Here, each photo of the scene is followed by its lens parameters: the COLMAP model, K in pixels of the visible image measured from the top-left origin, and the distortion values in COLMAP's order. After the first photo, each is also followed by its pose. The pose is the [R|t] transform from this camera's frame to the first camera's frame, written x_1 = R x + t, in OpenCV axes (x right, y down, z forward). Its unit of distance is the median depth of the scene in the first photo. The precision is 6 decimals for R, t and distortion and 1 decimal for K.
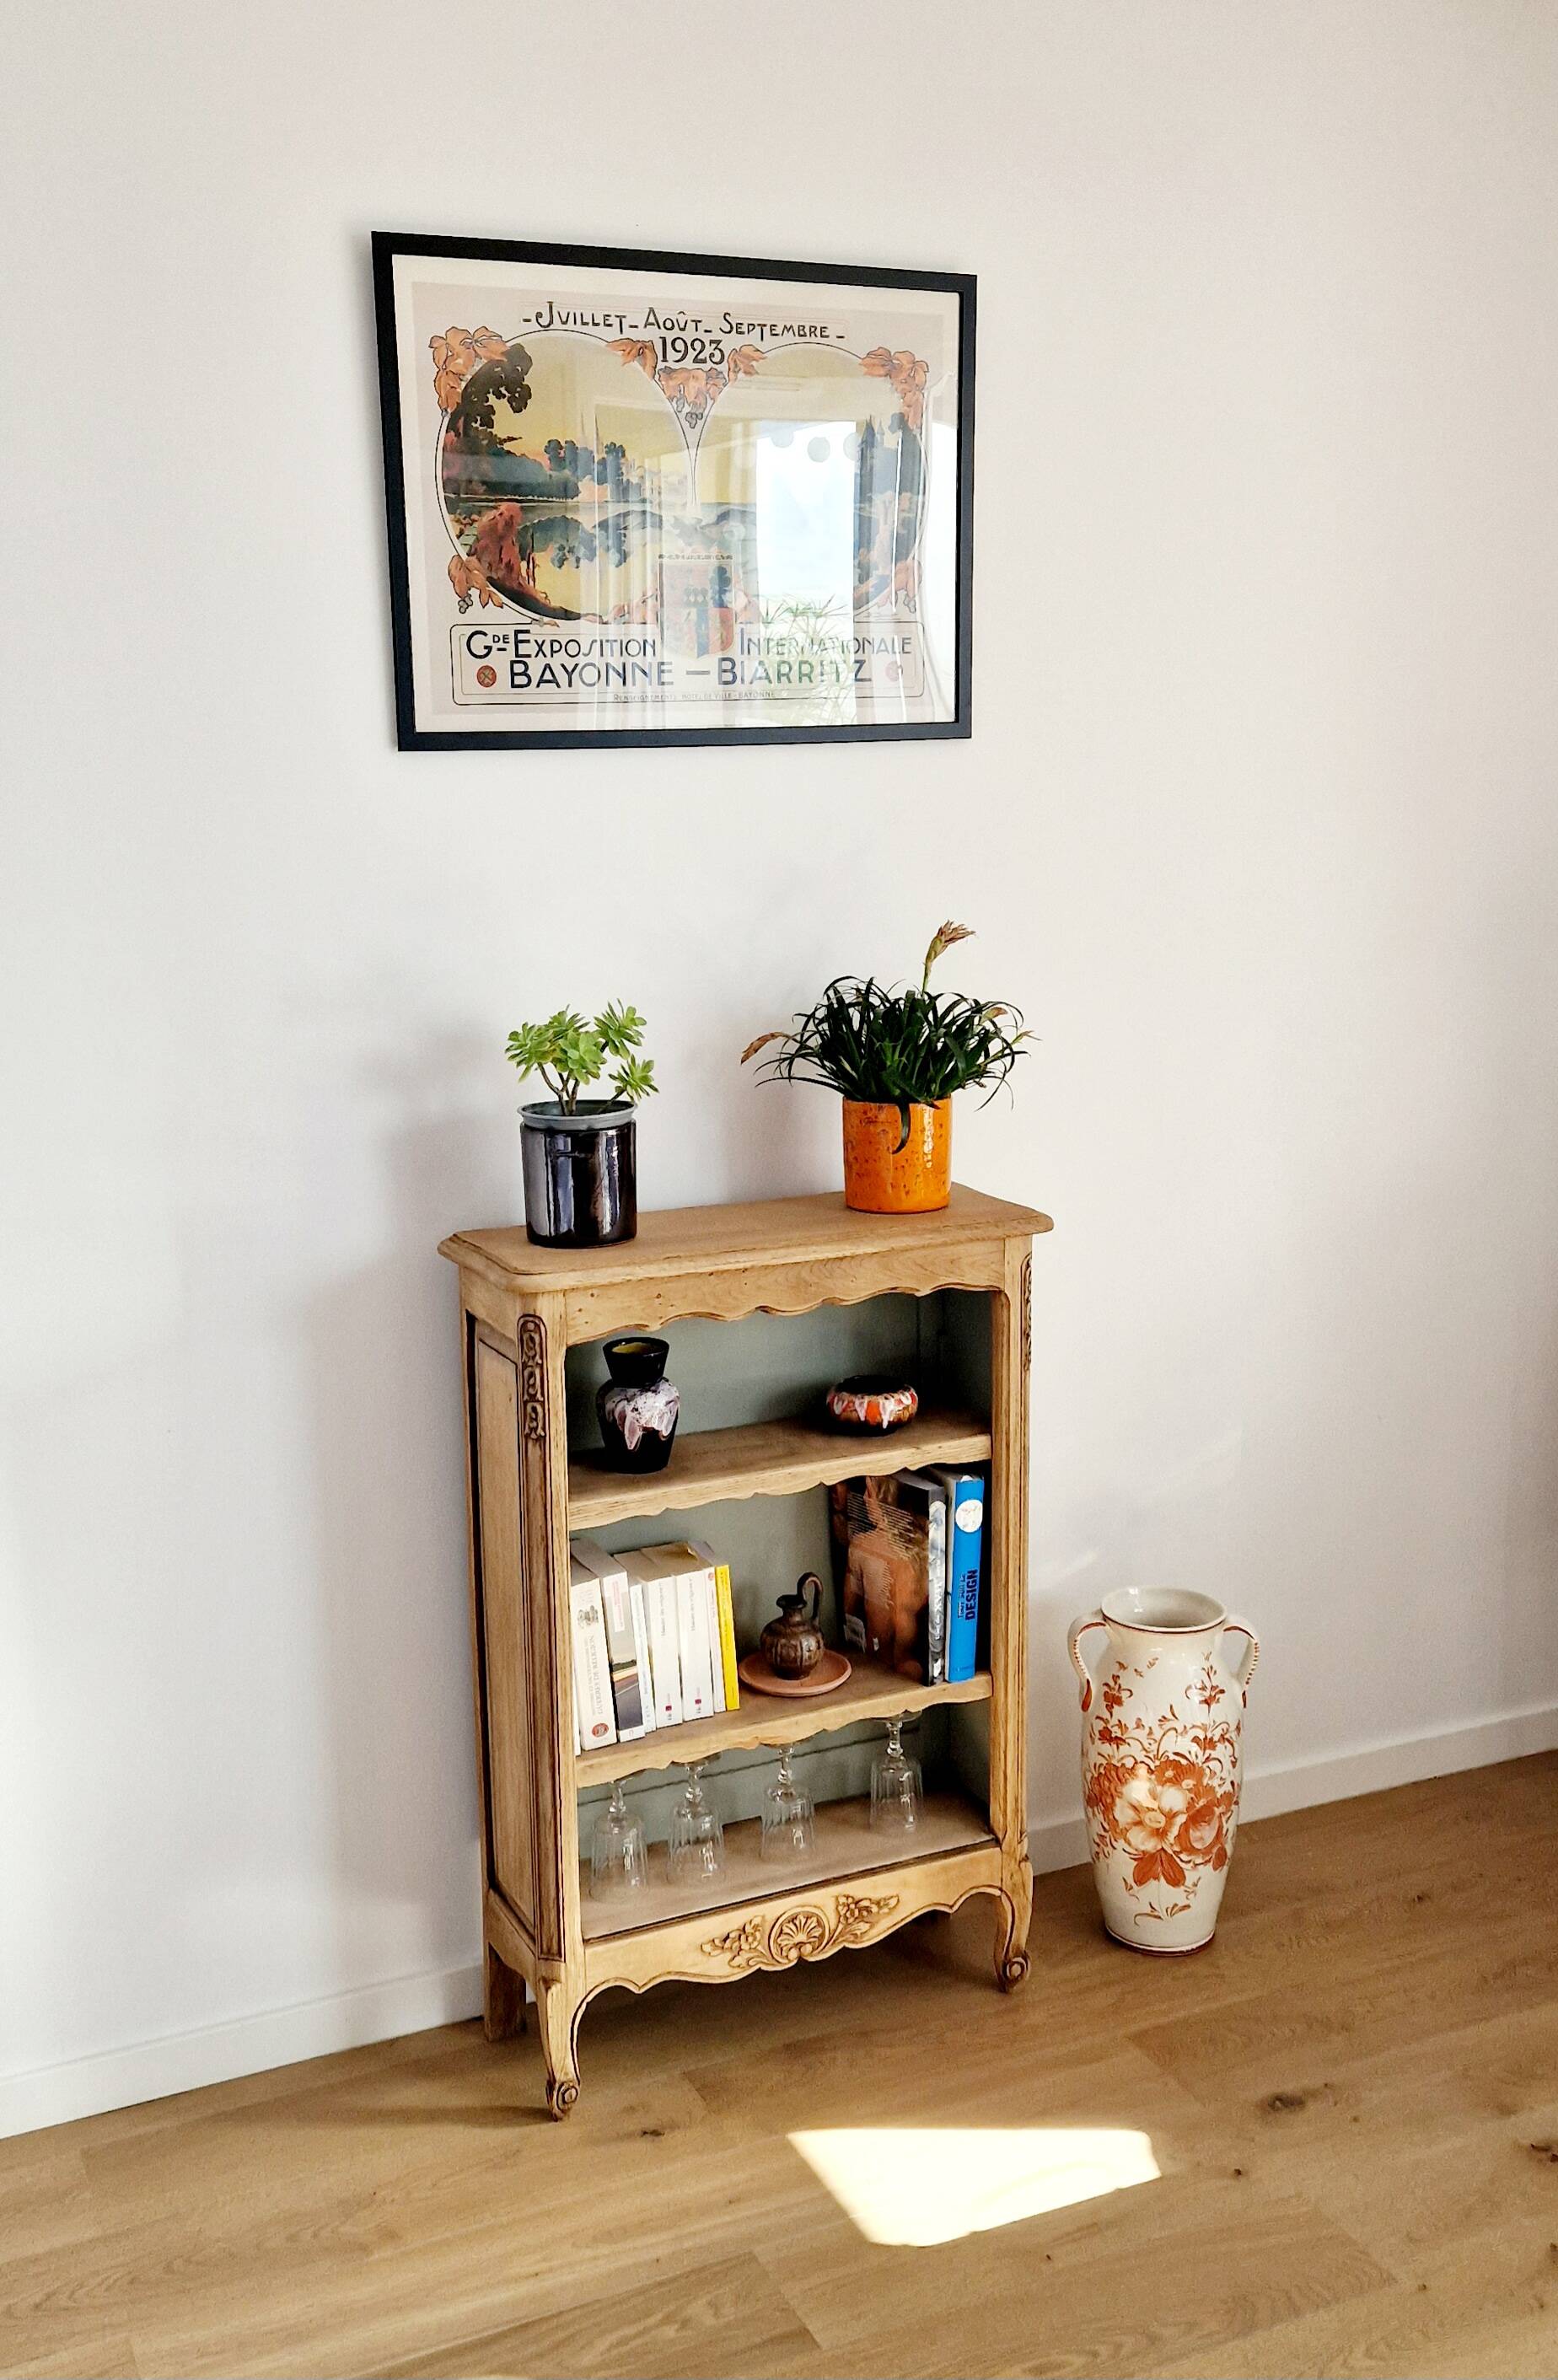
lens RADIAL K [[2272.5, 0, 750.6], [0, 2272.5, 1193.4], [0, 0, 1]] dist [0.075064, 0.000000]
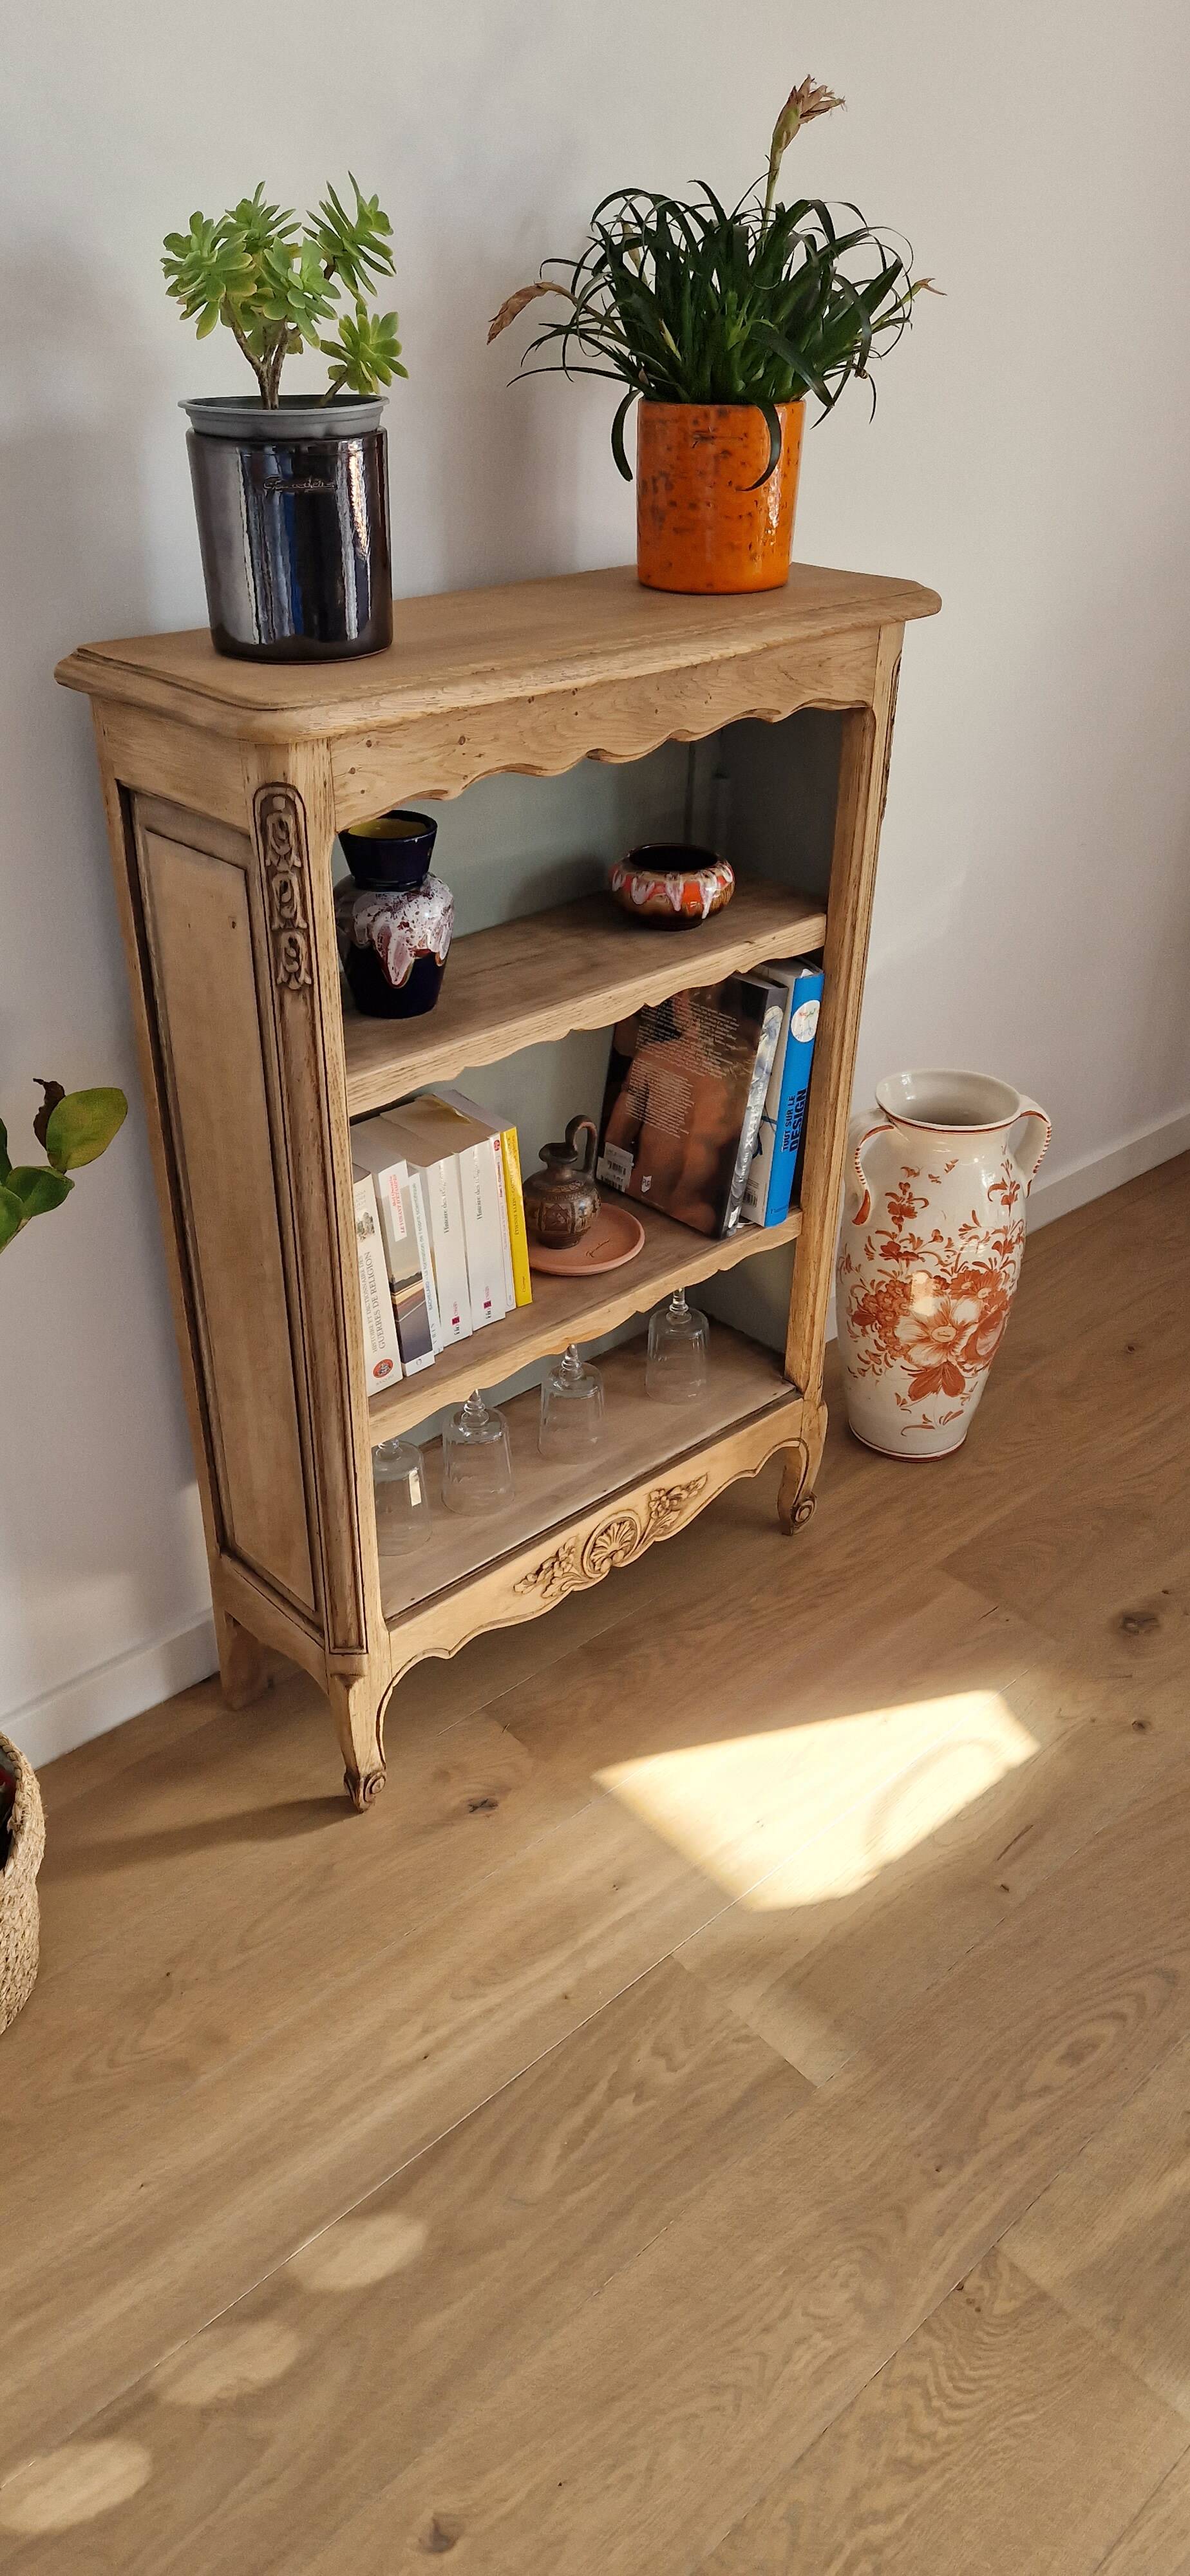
lens RADIAL K [[1720.7, 0, 558.1], [0, 1720.7, 1302.0], [0, 0, 1]] dist [0.080946, -0.076637]
pose [[0.957617, -0.135547, 0.254160, -0.148617], [0.038185, 0.934311, 0.354409, 0.020484], [-0.285503, -0.329682, 0.899887, 0.487779]]
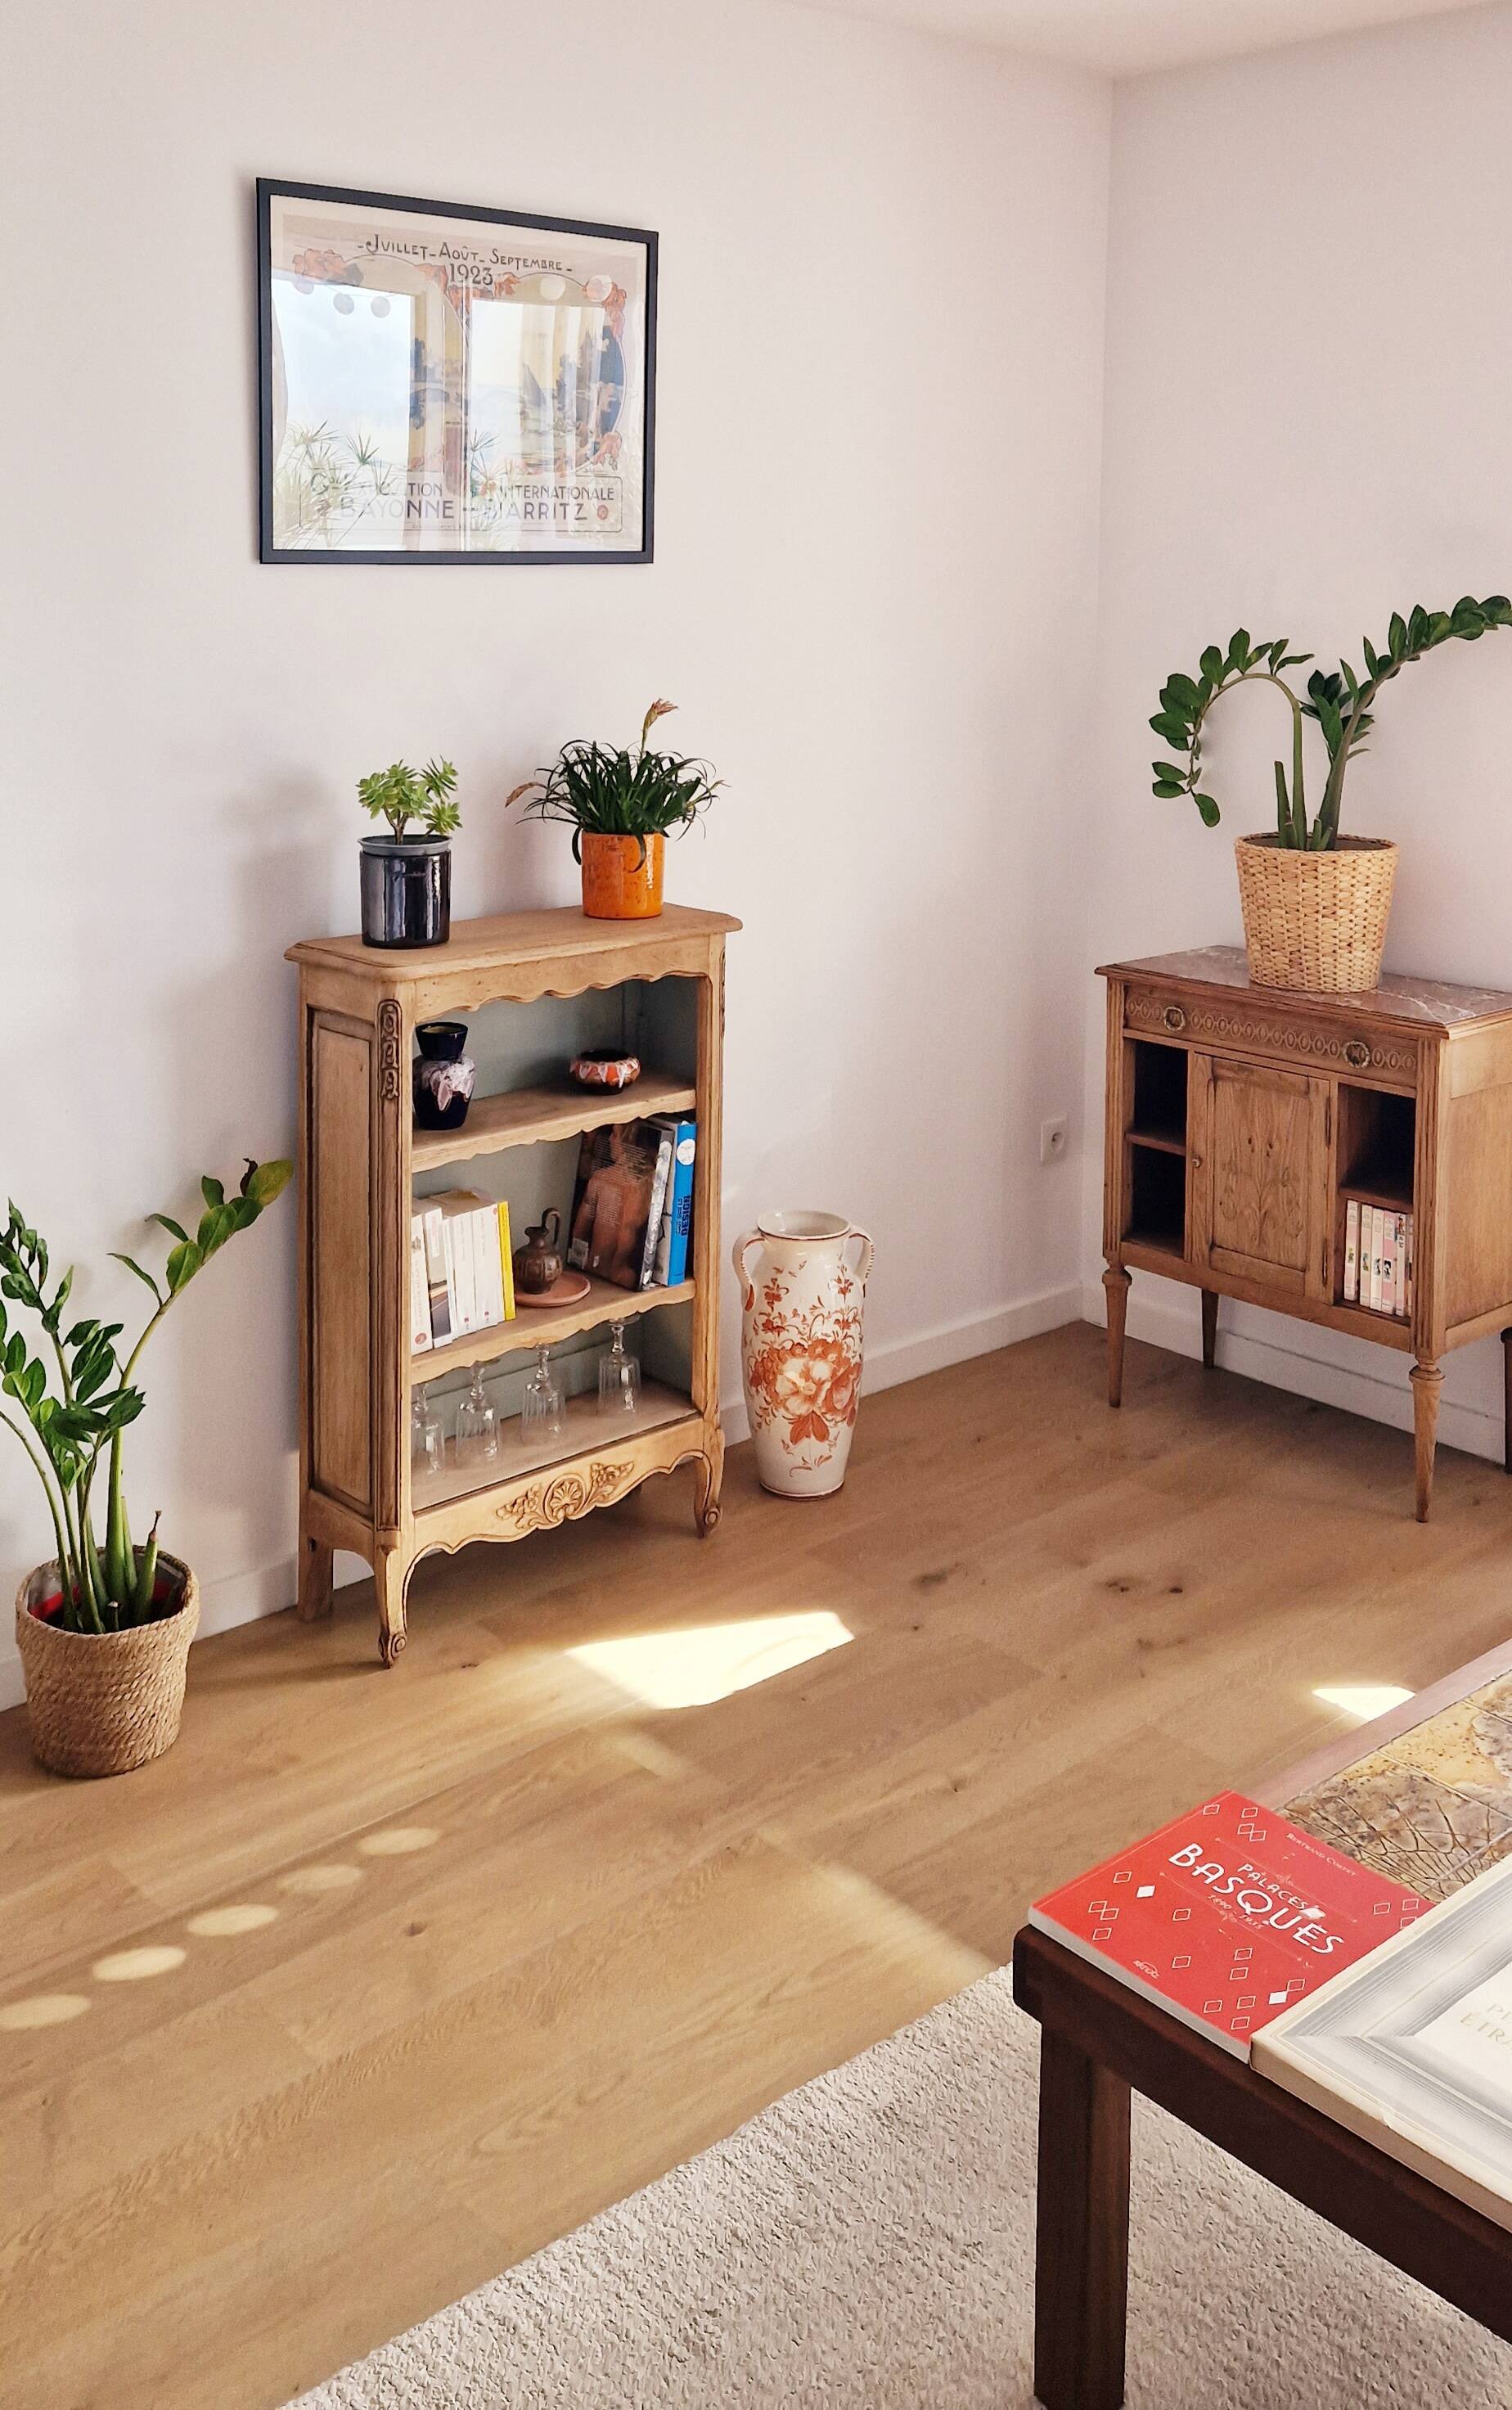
lens RADIAL K [[2178.8, 0, 727.6], [0, 2178.8, 755.6], [0, 0, 1]] dist [0.081978, -0.076446]
pose [[0.951653, -0.002295, 0.307167, -0.272307], [0.034066, 0.994592, -0.098110, 0.040980], [-0.305281, 0.103831, 0.946585, -0.219698]]
